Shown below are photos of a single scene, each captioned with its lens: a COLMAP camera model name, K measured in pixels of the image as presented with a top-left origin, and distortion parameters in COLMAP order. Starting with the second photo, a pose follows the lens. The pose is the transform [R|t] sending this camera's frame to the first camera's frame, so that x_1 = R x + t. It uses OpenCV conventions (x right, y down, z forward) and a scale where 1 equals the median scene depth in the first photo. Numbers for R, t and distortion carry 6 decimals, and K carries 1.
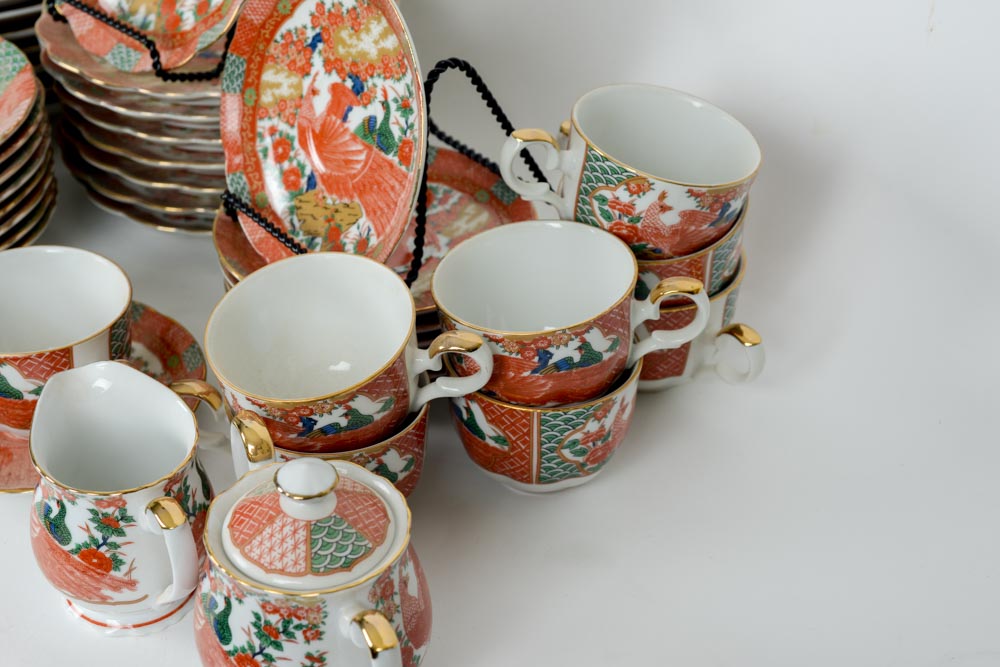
lens RADIAL K [[1820.5, 0, 500.0], [0, 1820.5, 333.5], [0, 0, 1]] dist [0.032987, 0.102251]
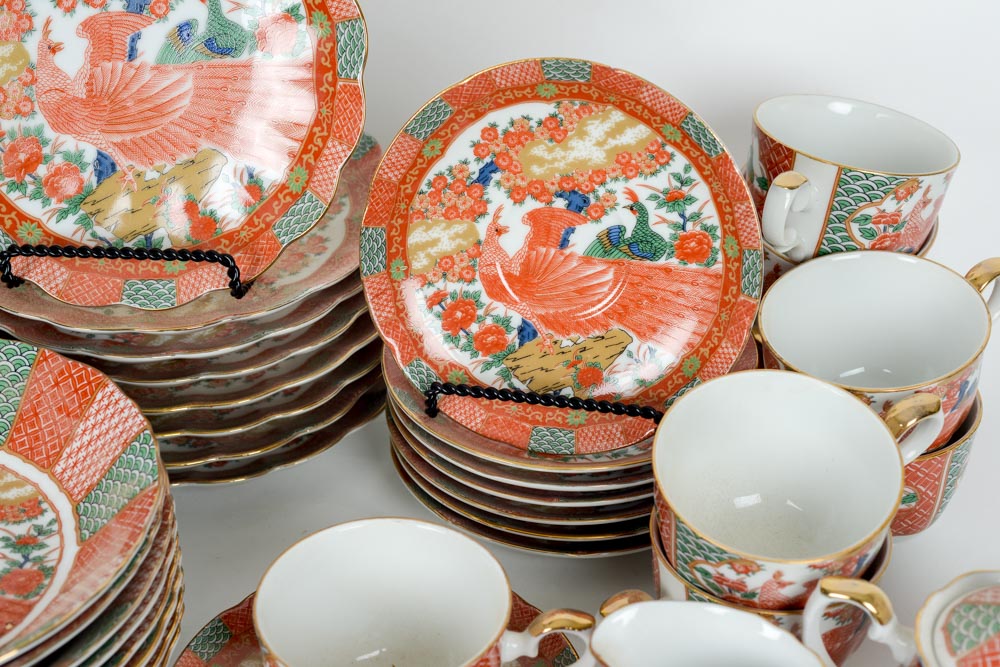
lens RADIAL K [[1820.5, 0, 500.0], [0, 1820.5, 333.5], [0, 0, 1]] dist [0.032987, 0.102251]
pose [[0.763871, -0.379235, 0.522189, -0.569691], [0.382583, 0.917723, 0.106836, -0.182901], [-0.519741, 0.118172, 0.846112, 0.304950]]
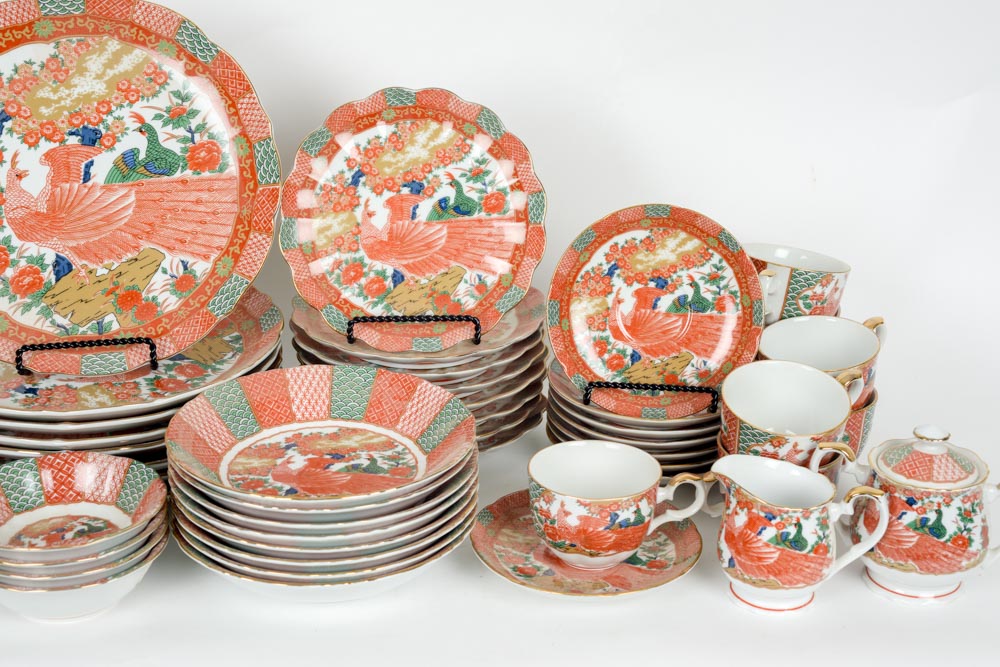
lens RADIAL K [[1757.8, 0, 500.0], [0, 1757.8, 333.5], [0, 0, 1]] dist [0.032954, 0.087366]
pose [[0.679337, -0.281607, 0.677642, -1.224872], [0.415044, 0.908993, -0.038333, -0.094705], [-0.605177, 0.307292, 0.734392, -0.033188]]
